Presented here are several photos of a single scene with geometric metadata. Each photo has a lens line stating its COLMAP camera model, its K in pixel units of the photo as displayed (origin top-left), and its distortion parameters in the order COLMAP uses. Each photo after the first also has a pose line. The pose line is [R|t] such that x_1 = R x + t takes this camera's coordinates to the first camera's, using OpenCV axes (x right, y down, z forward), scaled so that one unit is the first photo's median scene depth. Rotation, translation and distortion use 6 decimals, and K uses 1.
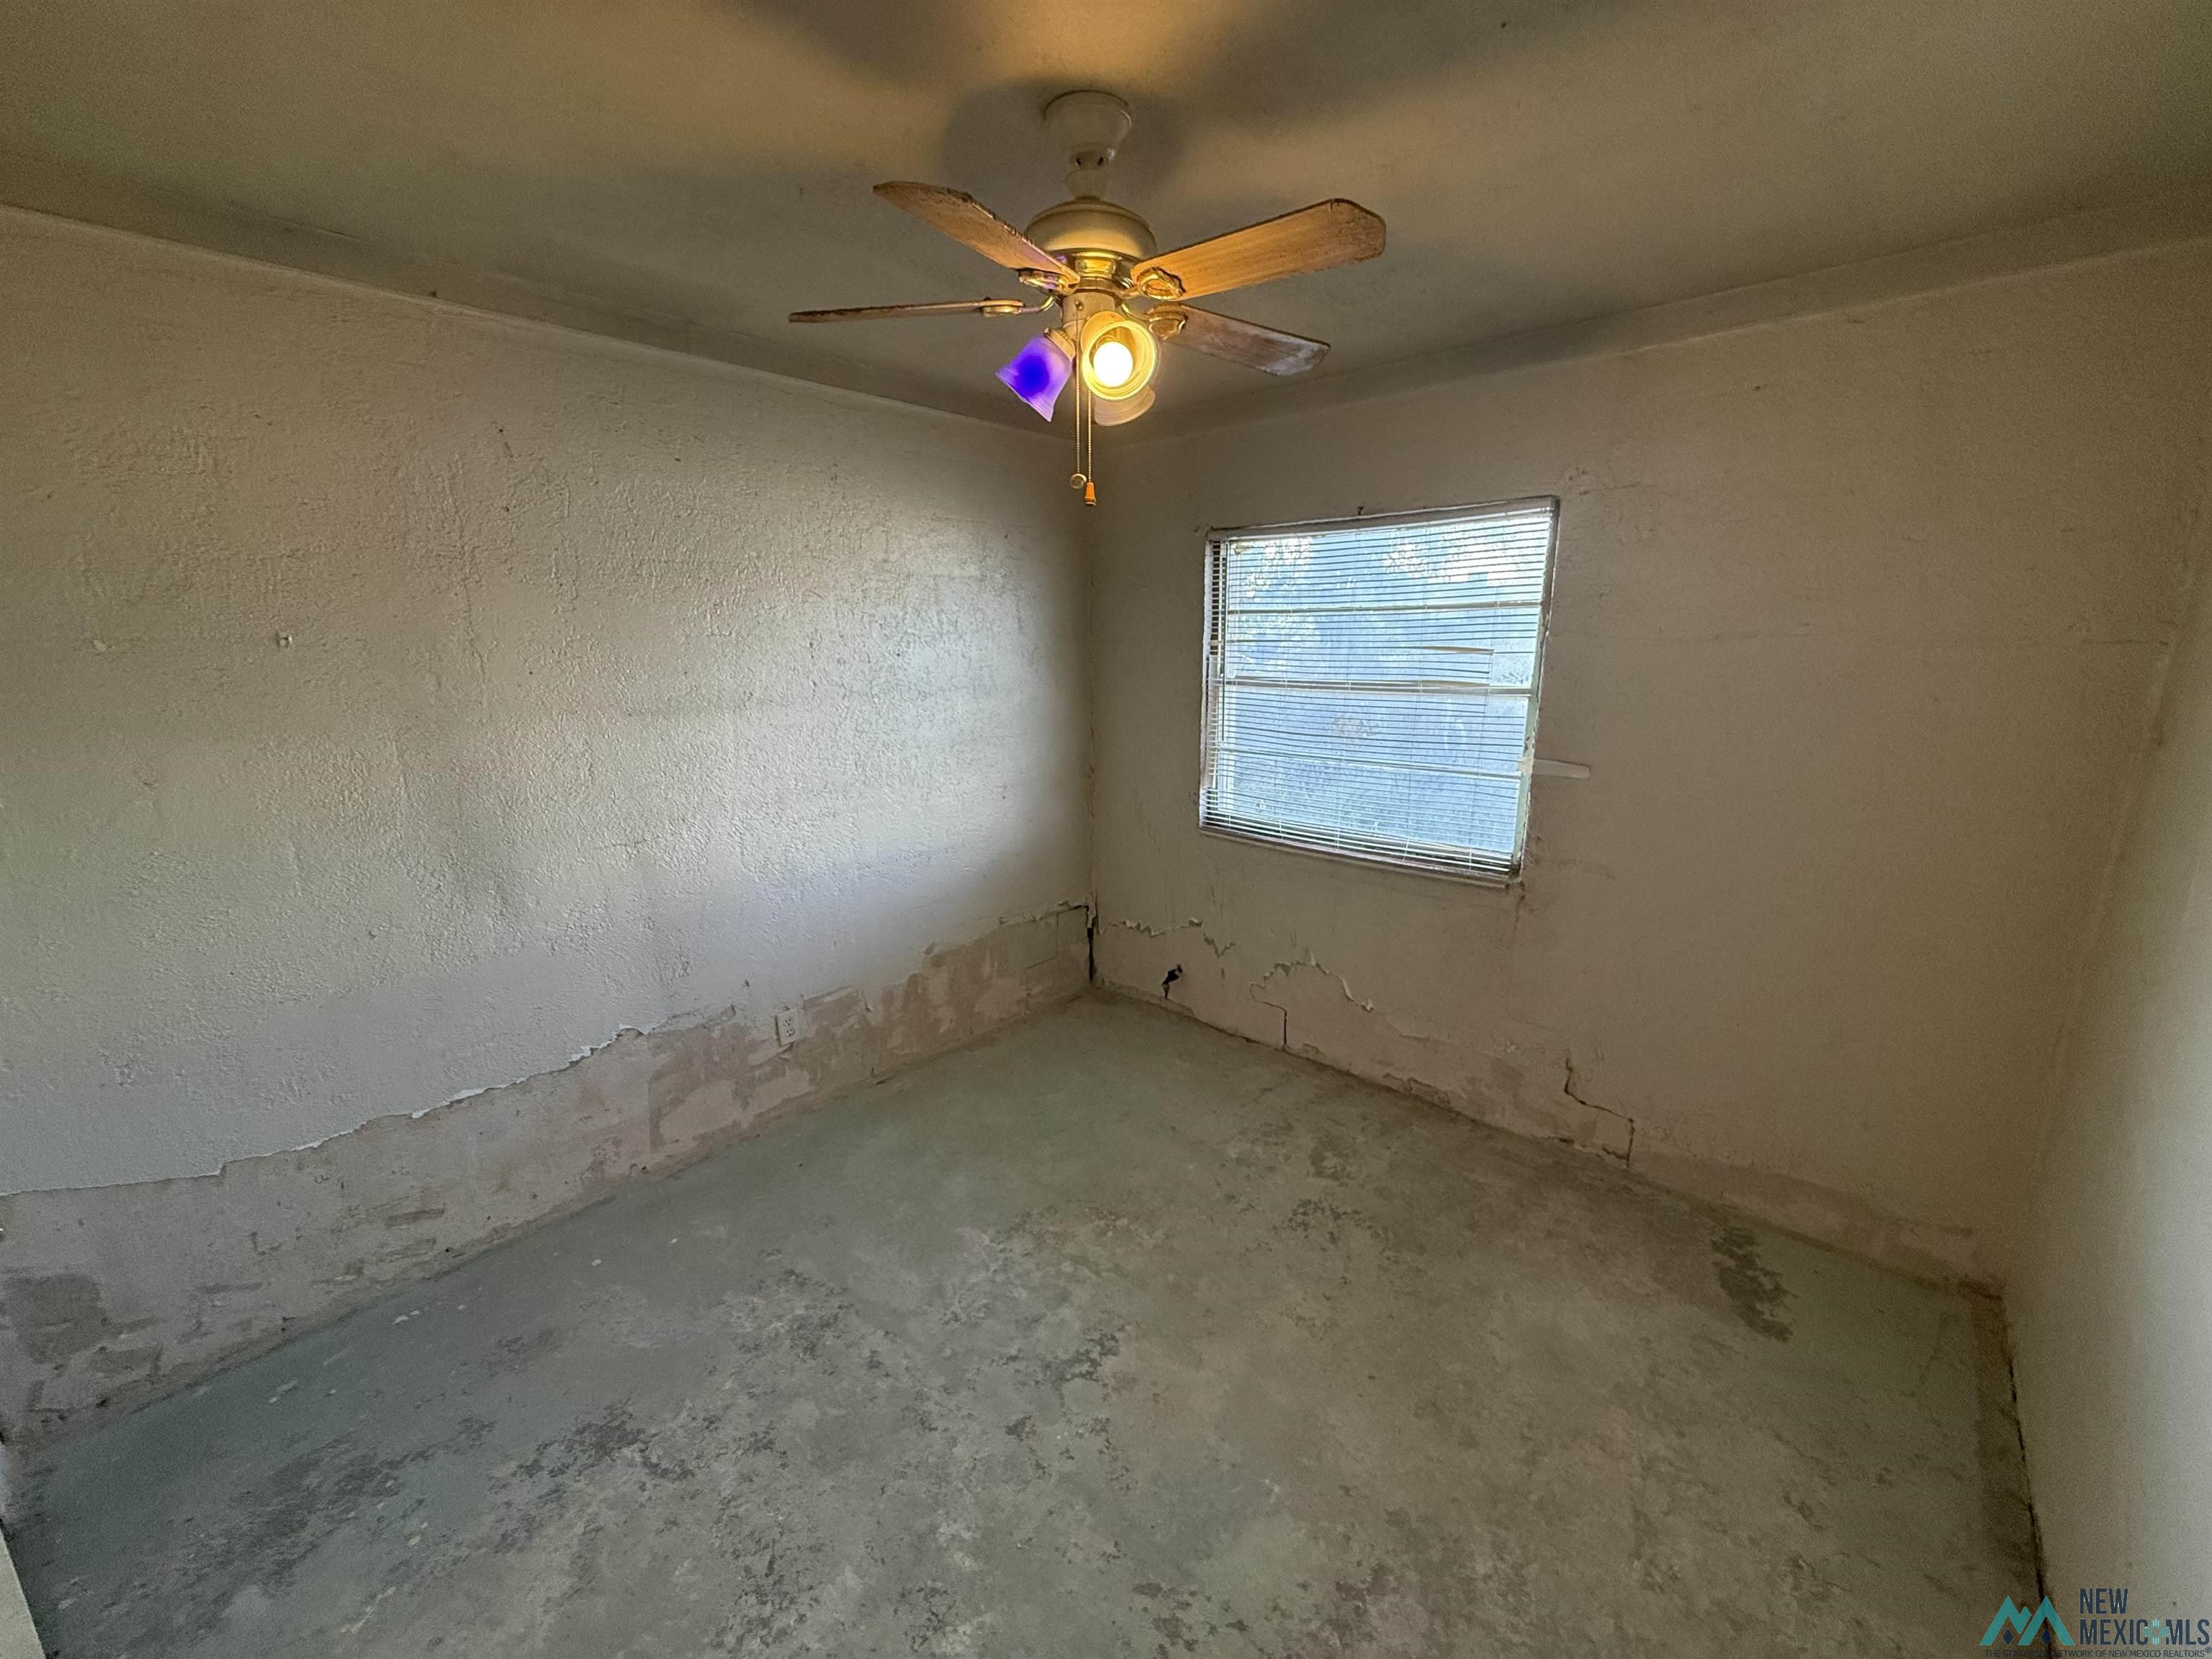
lens RADIAL K [[884.5, 0, 1099.9], [0, 884.5, 831.7], [0, 0, 1]] dist [0.001507, 0.000085]
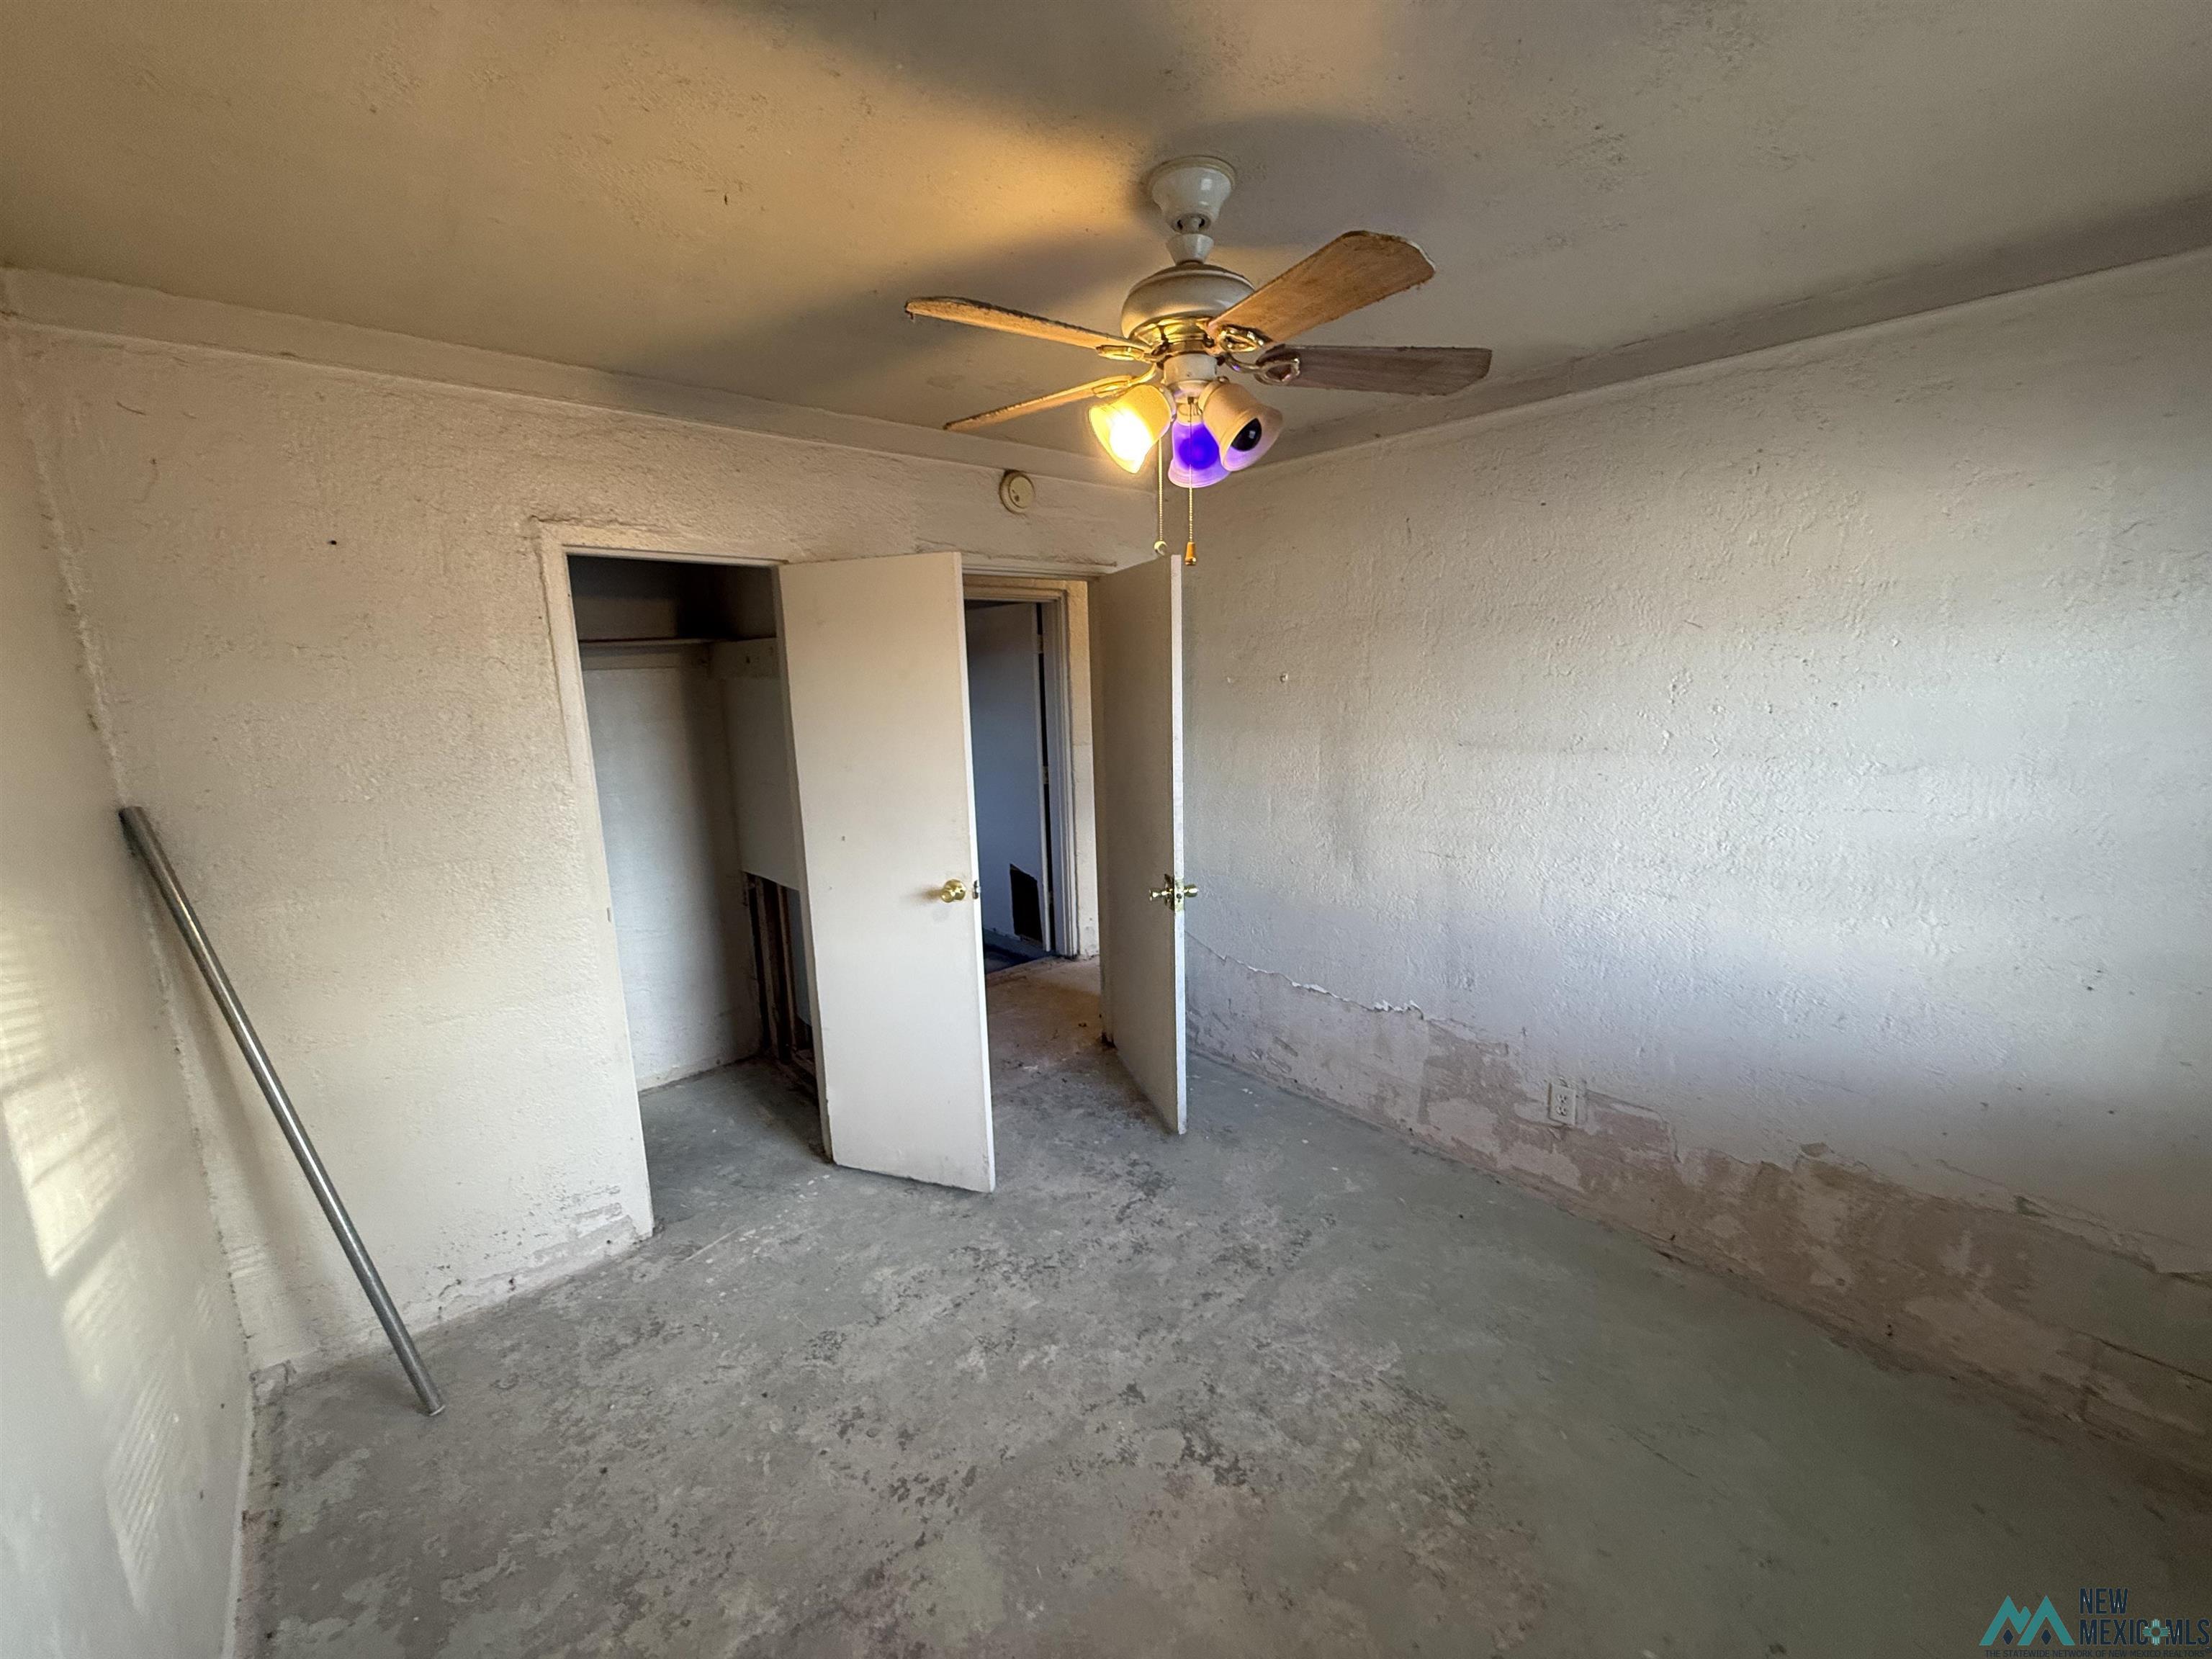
lens RADIAL K [[884.5, 0, 1099.9], [0, 884.5, 831.7], [0, 0, 1]] dist [0.001507, 0.000085]
pose [[-0.125378, 0.191697, -0.973413, 0.722318], [-0.198723, 0.956418, 0.213946, -0.196819], [0.972003, 0.220264, -0.081820, 0.745554]]
